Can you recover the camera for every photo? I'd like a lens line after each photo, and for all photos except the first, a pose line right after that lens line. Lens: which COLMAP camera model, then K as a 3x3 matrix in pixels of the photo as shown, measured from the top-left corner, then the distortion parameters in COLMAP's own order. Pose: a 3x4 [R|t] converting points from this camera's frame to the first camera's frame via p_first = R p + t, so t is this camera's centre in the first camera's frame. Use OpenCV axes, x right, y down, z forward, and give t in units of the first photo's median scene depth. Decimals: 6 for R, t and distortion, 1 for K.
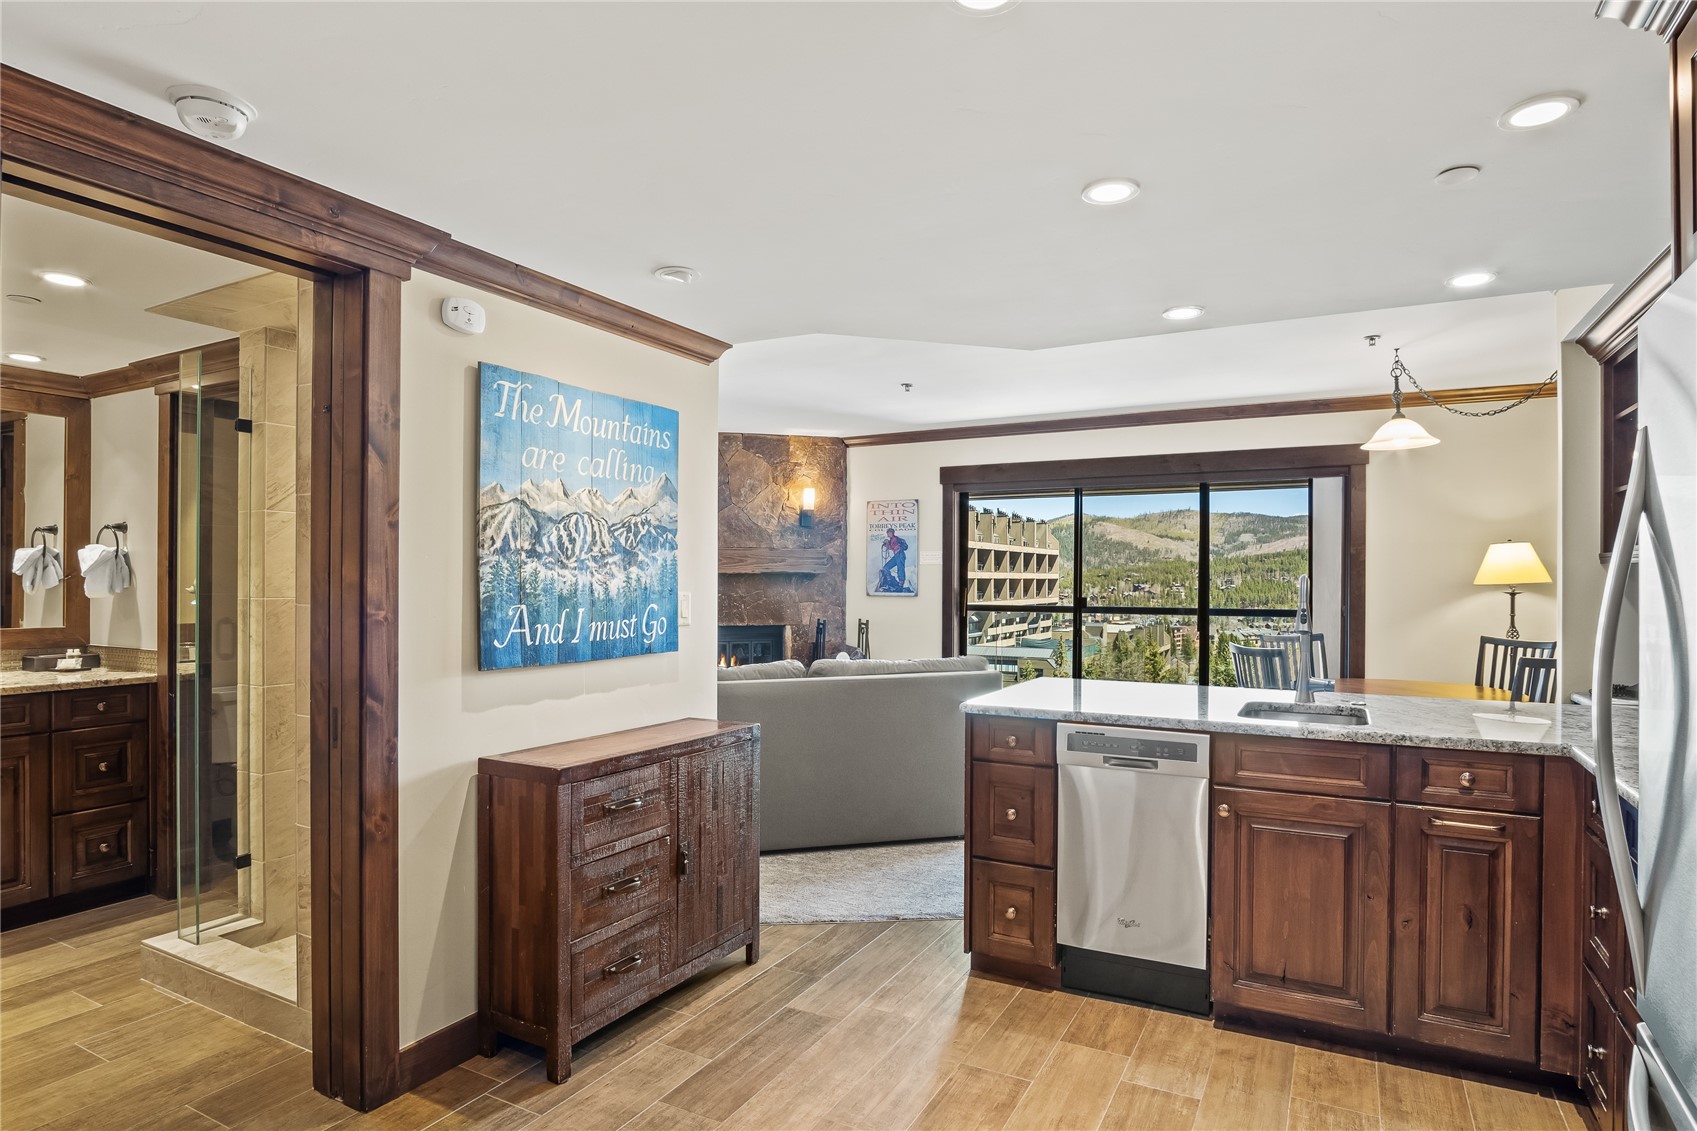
lens RADIAL K [[926.2, 0, 853.2], [0, 926.2, 577.2], [0, 0, 1]] dist [-0.027504, 0.003228]
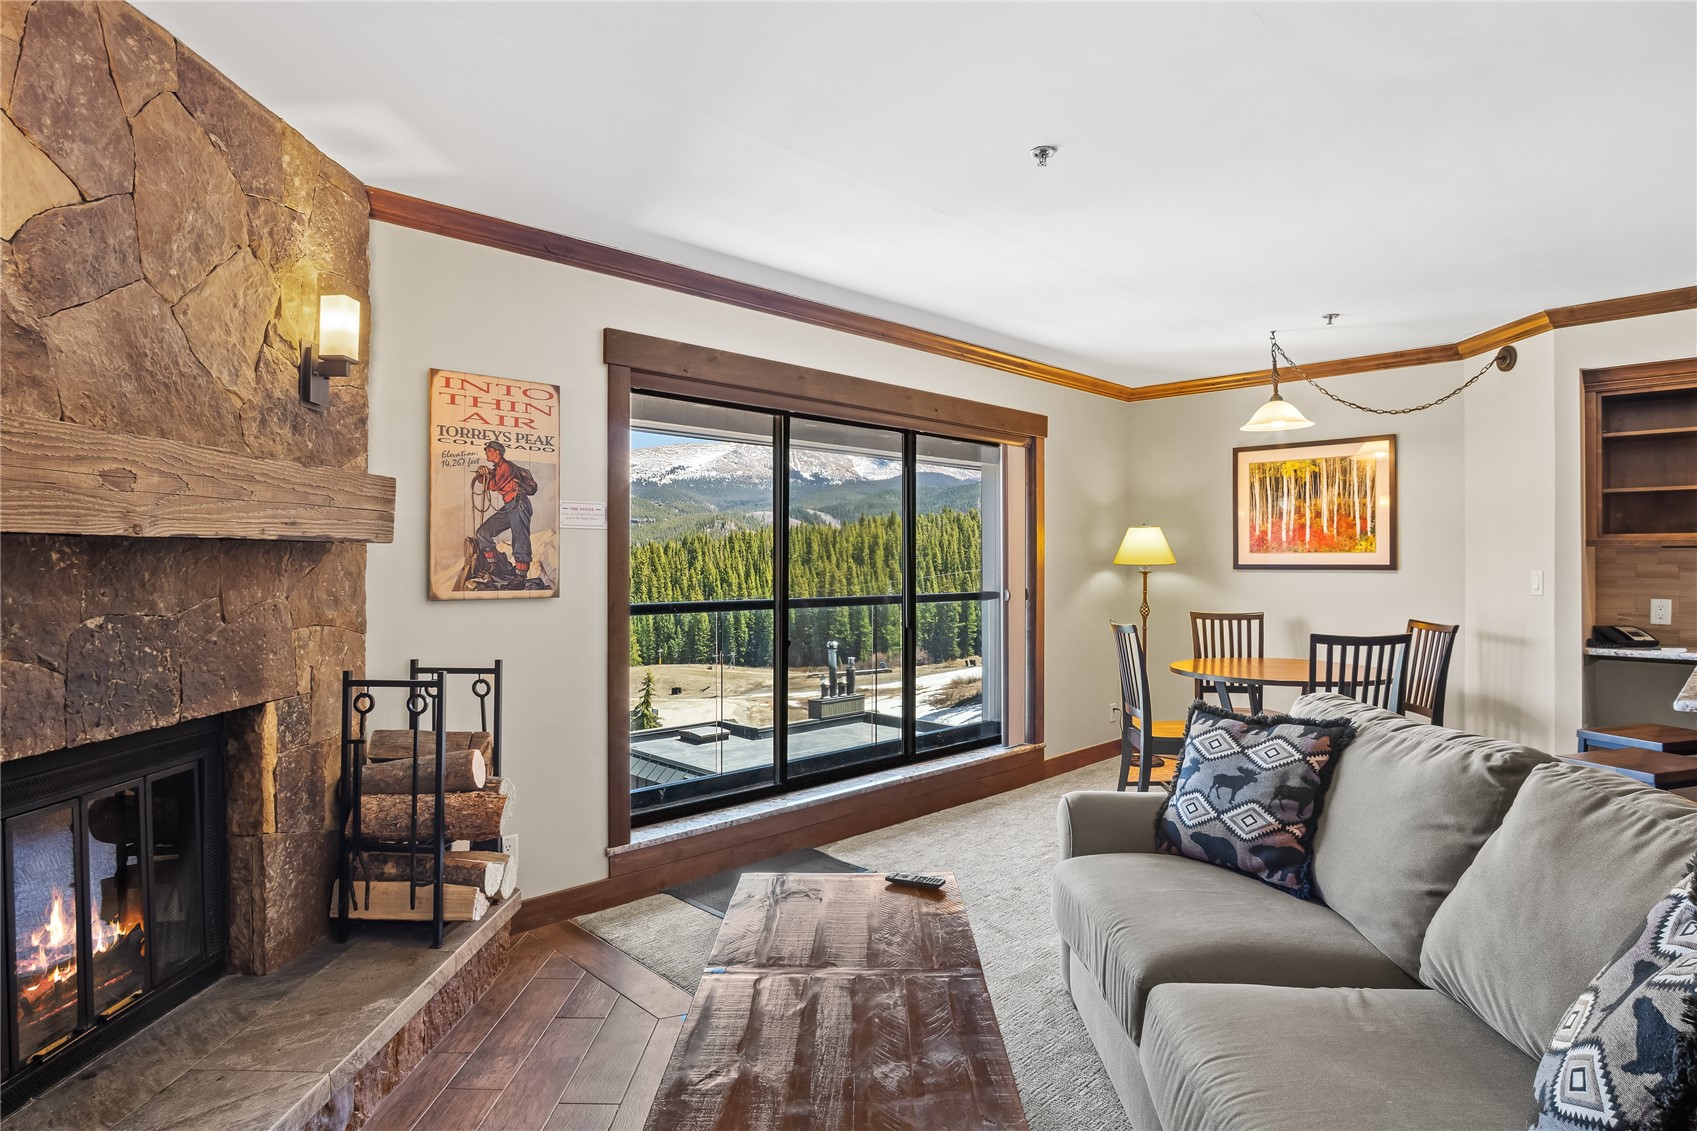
lens RADIAL K [[920.7, 0, 849.1], [0, 920.7, 561.3], [0, 0, 1]] dist [-0.033486, 0.009068]
pose [[0.295957, -0.000161, 0.955201, -0.829578], [0.000024, 1.000000, 0.000161, 0.007065], [-0.955201, -0.000024, 0.295957, 1.881050]]
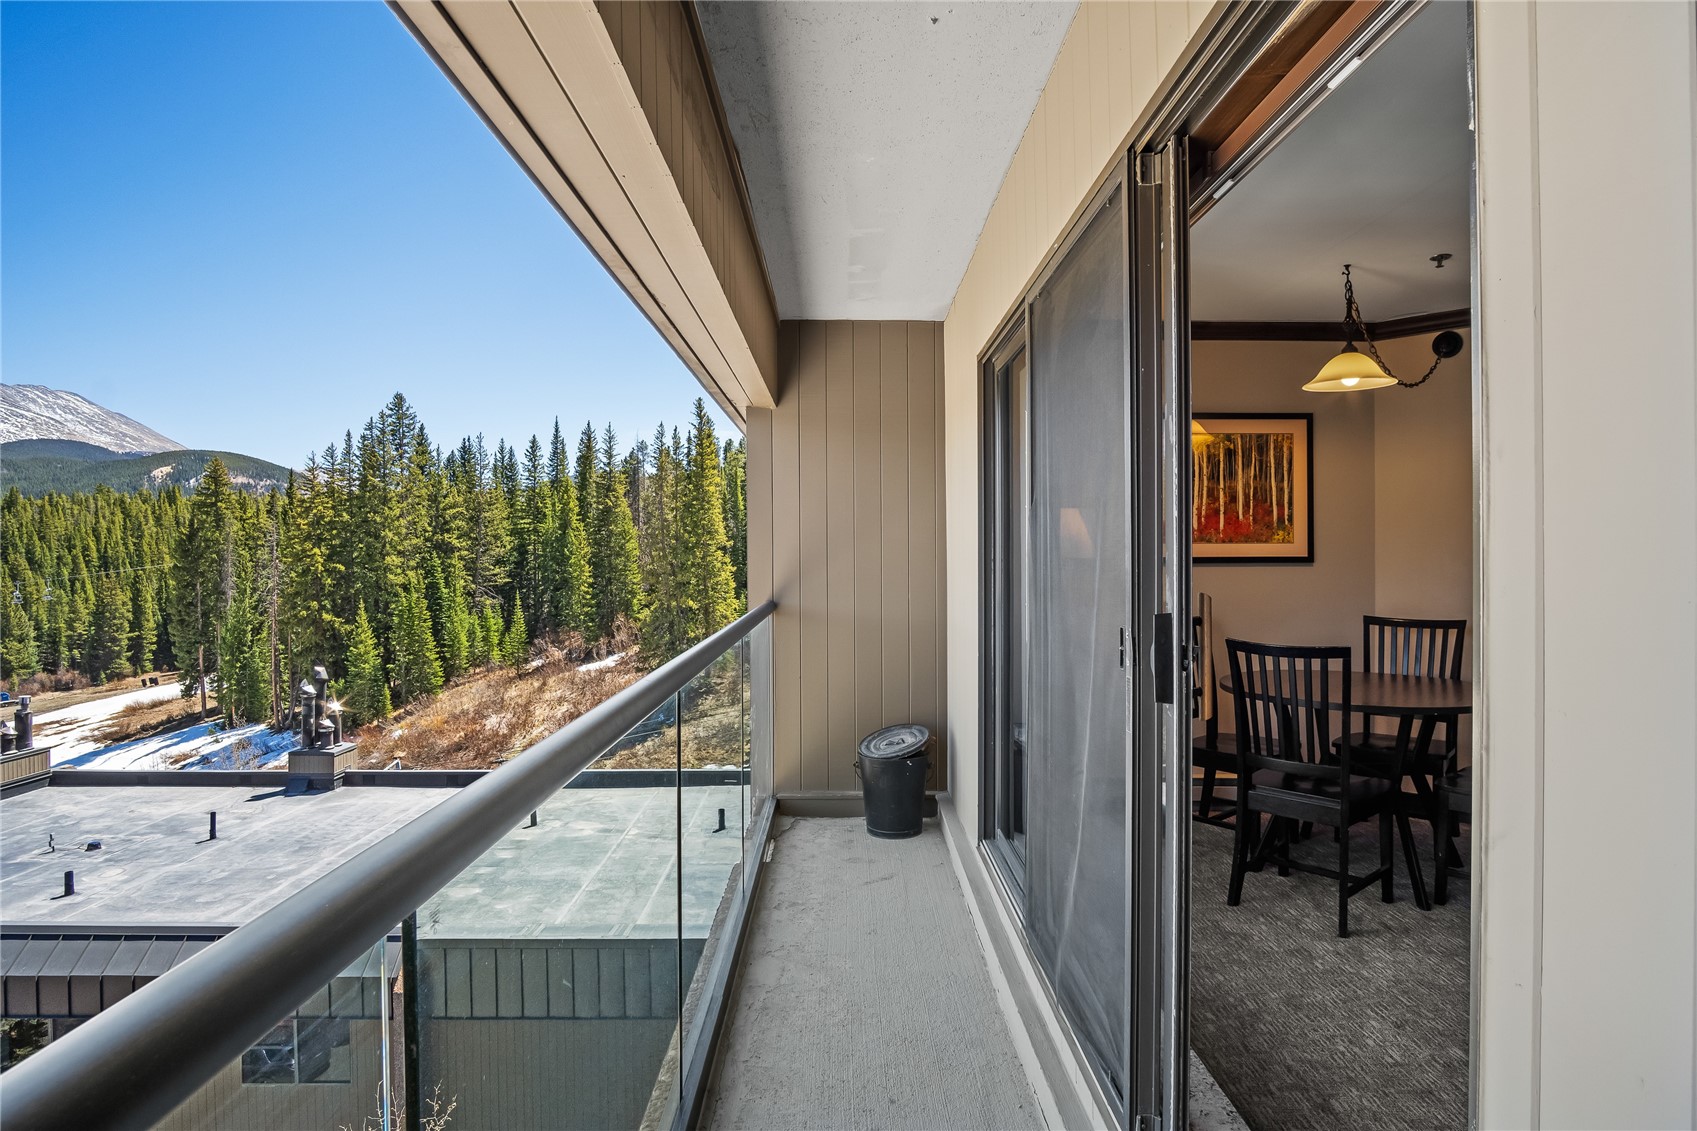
lens RADIAL K [[920.7, 0, 849.1], [0, 920.7, 561.3], [0, 0, 1]] dist [-0.033486, 0.009068]
pose [[-0.479294, -0.006800, 0.877628, 0.160516], [0.002491, 0.999955, 0.009108, 0.005588], [-0.877651, 0.006552, -0.479256, 2.899258]]
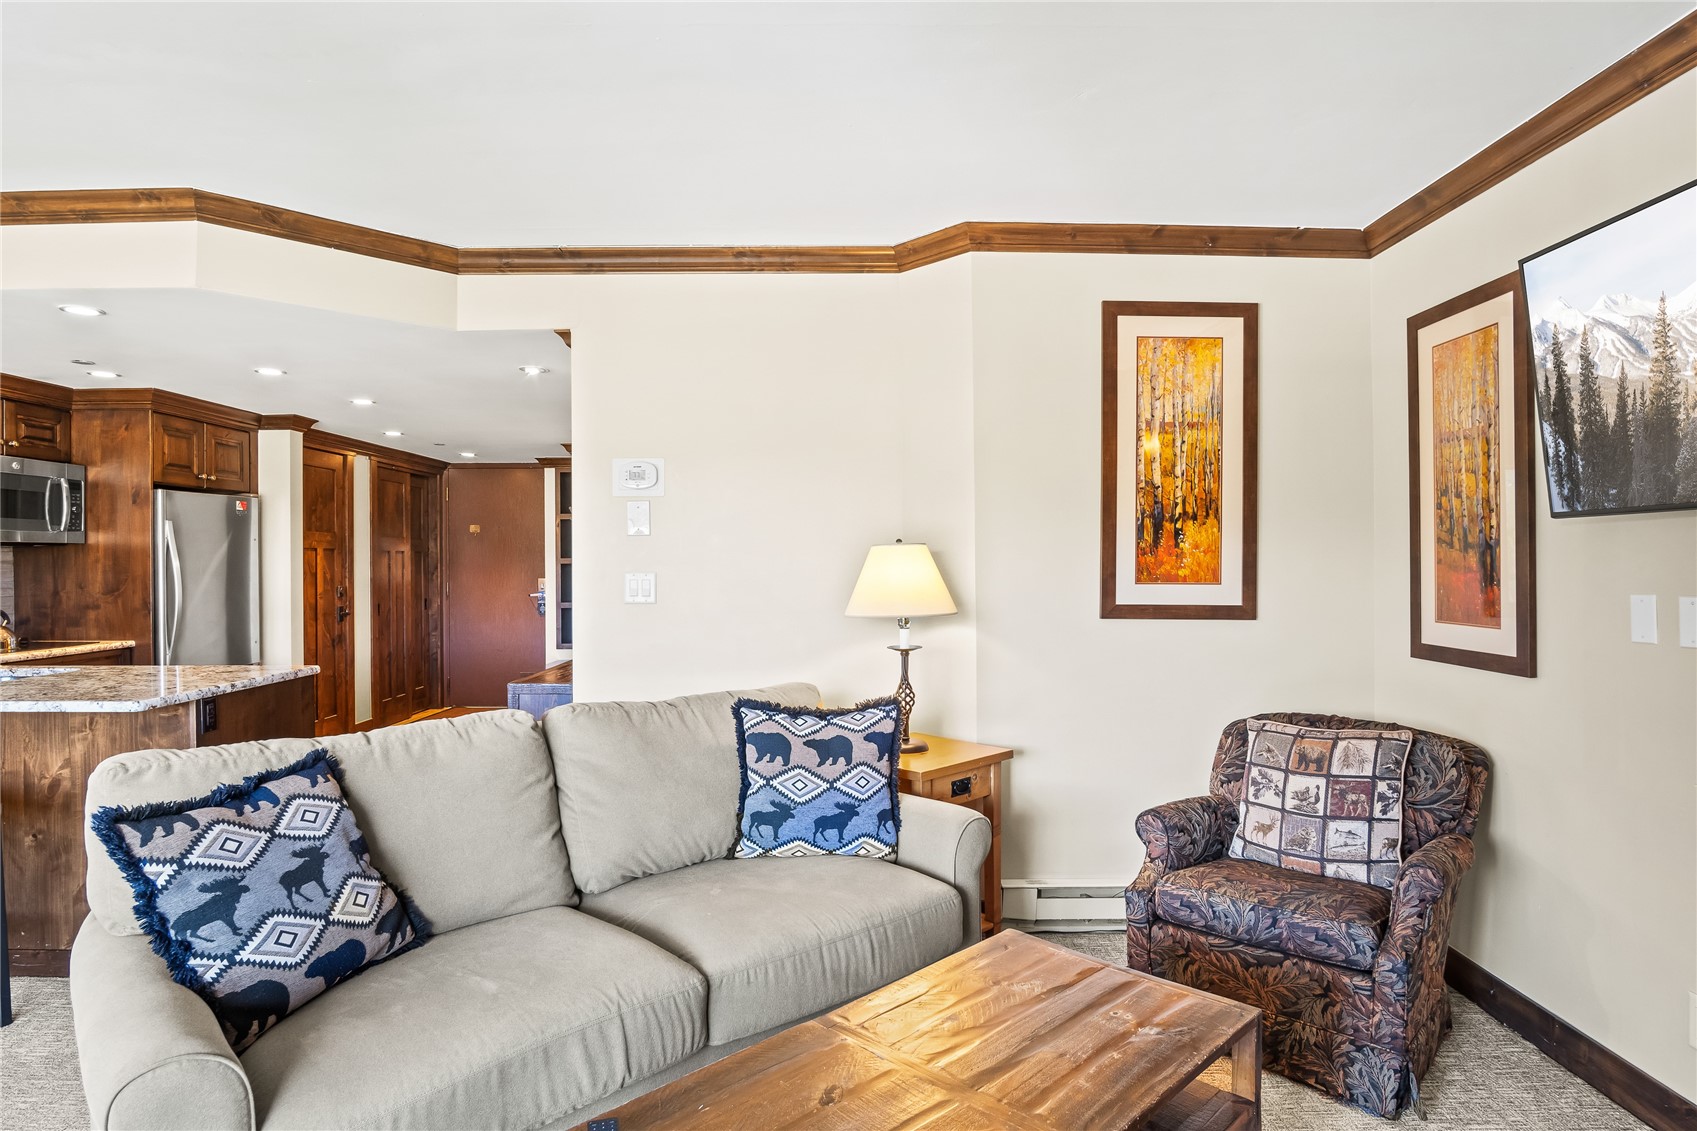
lens RADIAL K [[928.0, 0, 848.0], [0, 928.0, 561.7], [0, 0, 1]] dist [-0.031978, 0.009791]
pose [[-0.883442, 0.001508, -0.468539, 0.074310], [0.002569, 0.999995, -0.001626, 0.008228], [0.468534, -0.002640, -0.883442, 2.510625]]
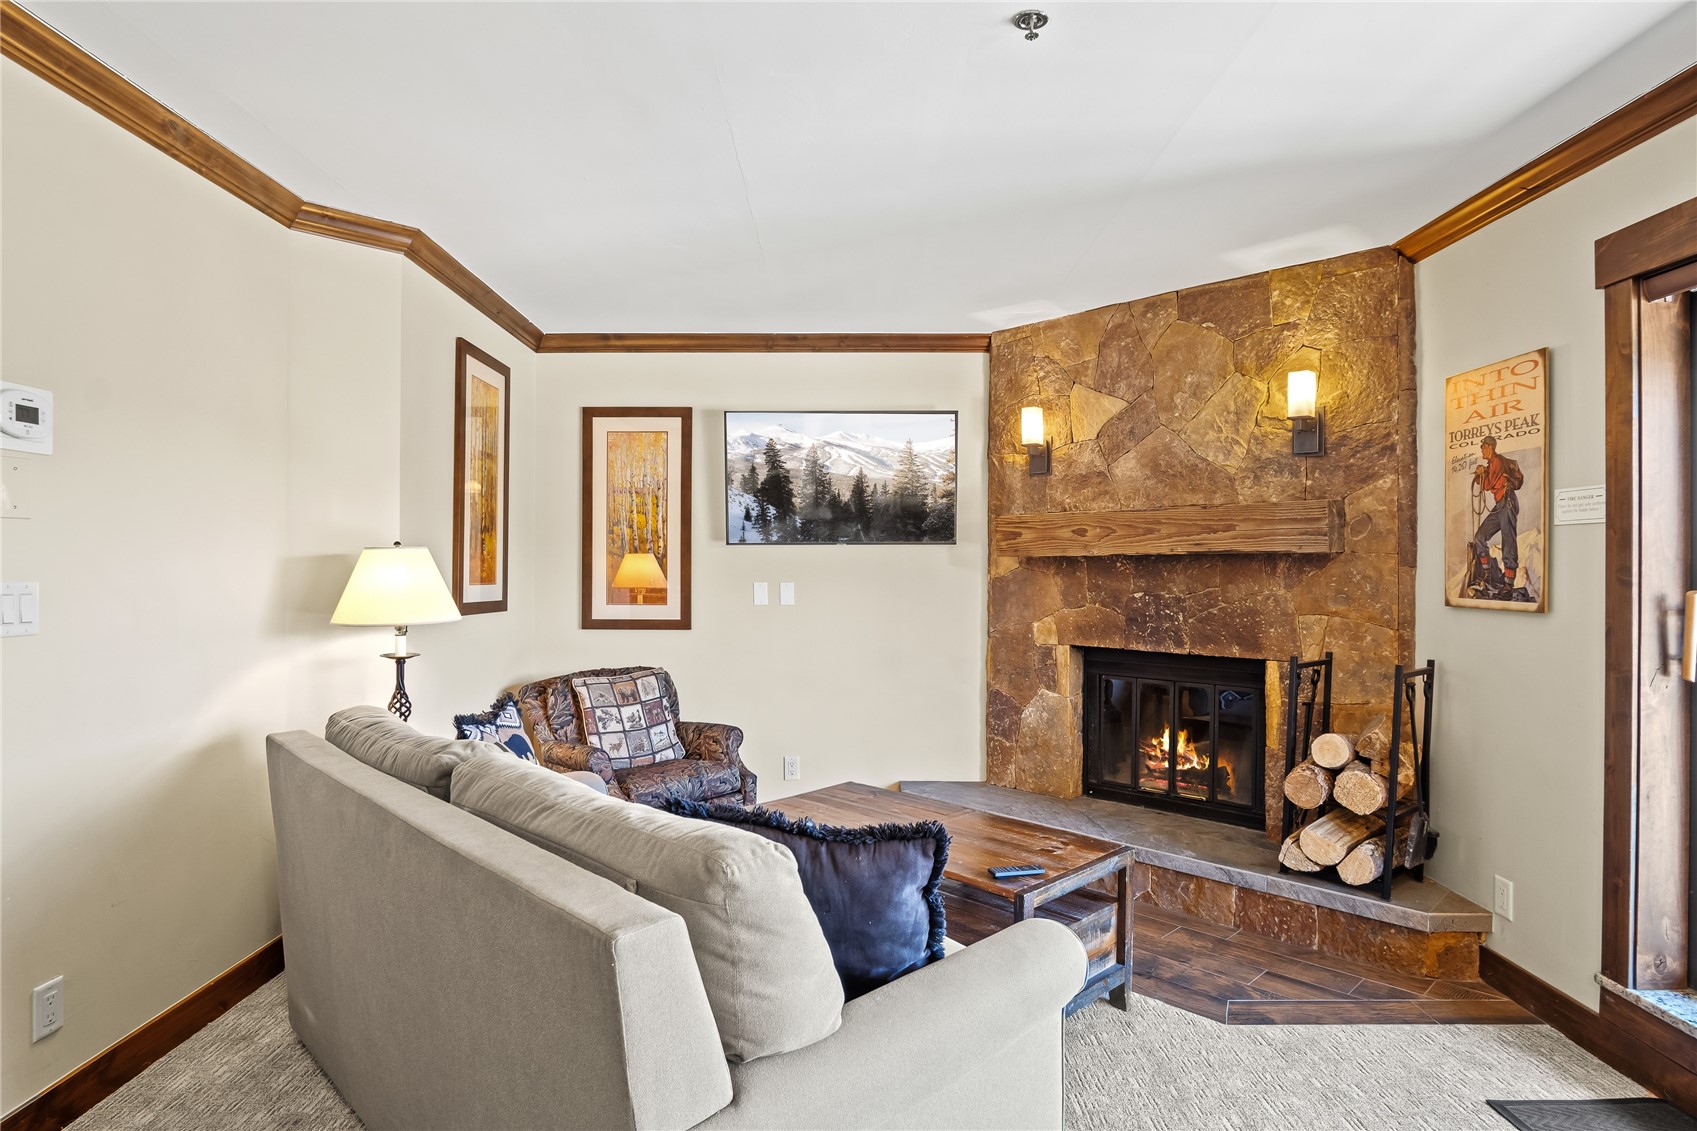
lens RADIAL K [[928.0, 0, 848.0], [0, 928.0, 561.7], [0, 0, 1]] dist [-0.031978, 0.009791]
pose [[0.472369, -0.003320, -0.881395, 0.664702], [-0.000952, 0.999990, -0.004277, 0.005894], [0.881400, 0.002859, 0.472361, 1.516901]]
